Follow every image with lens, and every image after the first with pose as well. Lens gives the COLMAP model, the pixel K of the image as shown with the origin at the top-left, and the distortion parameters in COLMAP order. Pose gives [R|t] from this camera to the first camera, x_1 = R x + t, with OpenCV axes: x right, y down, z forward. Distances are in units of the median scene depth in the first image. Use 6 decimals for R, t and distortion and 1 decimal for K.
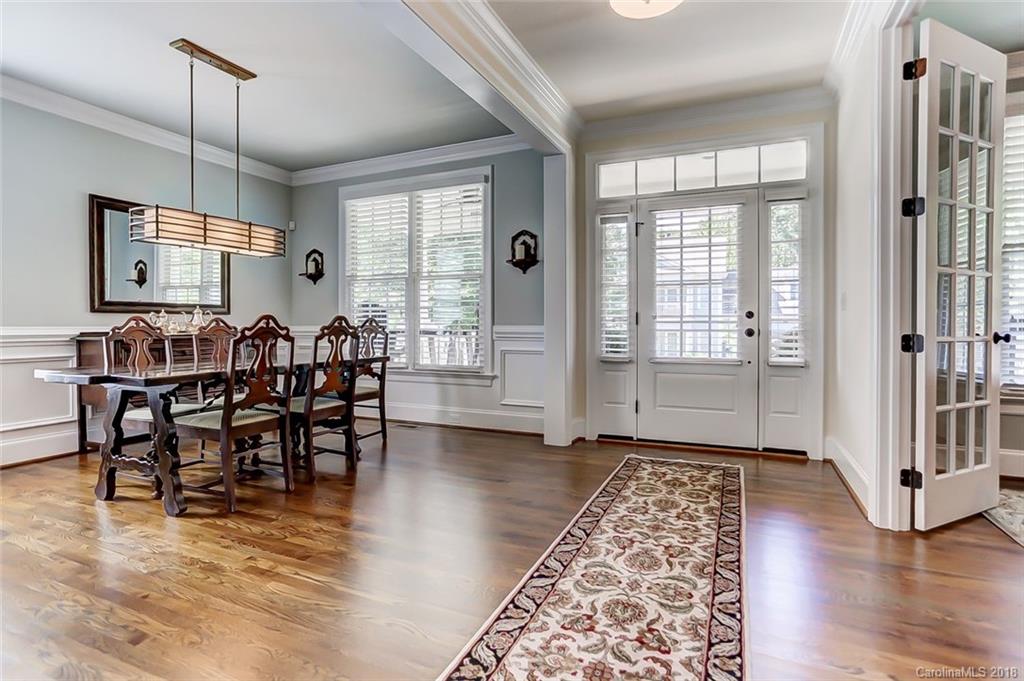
lens RADIAL K [[500.4, 0, 521.8], [0, 500.4, 329.5], [0, 0, 1]] dist [-0.017698, 0.005663]
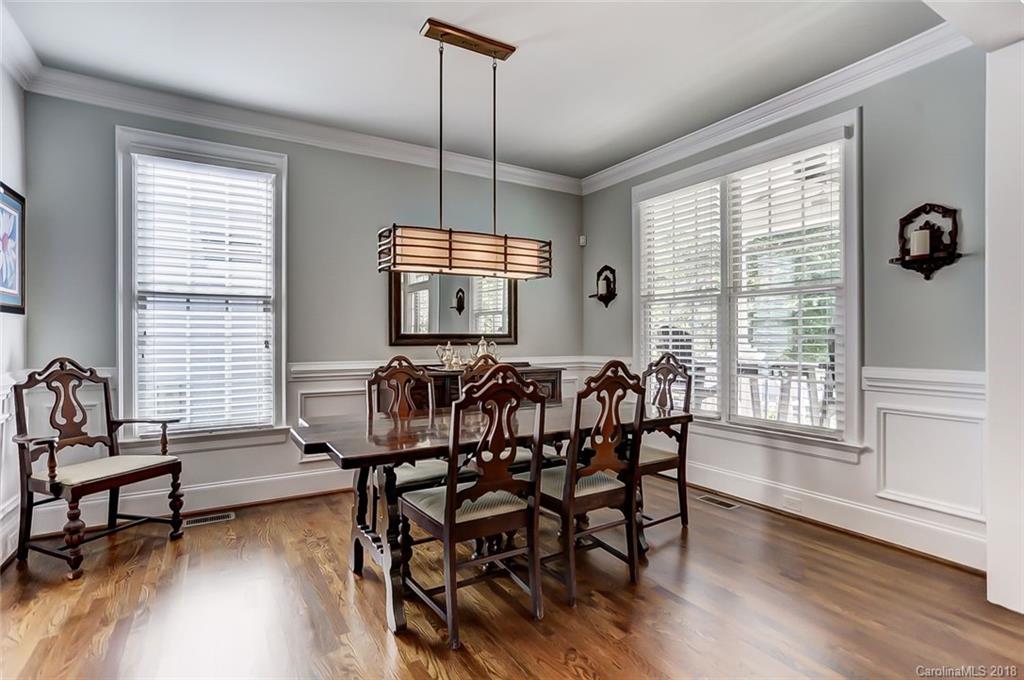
lens RADIAL K [[498.2, 0, 529.6], [0, 498.2, 339.5], [0, 0, 1]] dist [-0.046255, 0.002548]
pose [[0.829936, 0.000788, -0.557858, -0.062950], [-0.004750, 0.999973, -0.005655, -0.036165], [0.557838, 0.007343, 0.829917, 0.274127]]
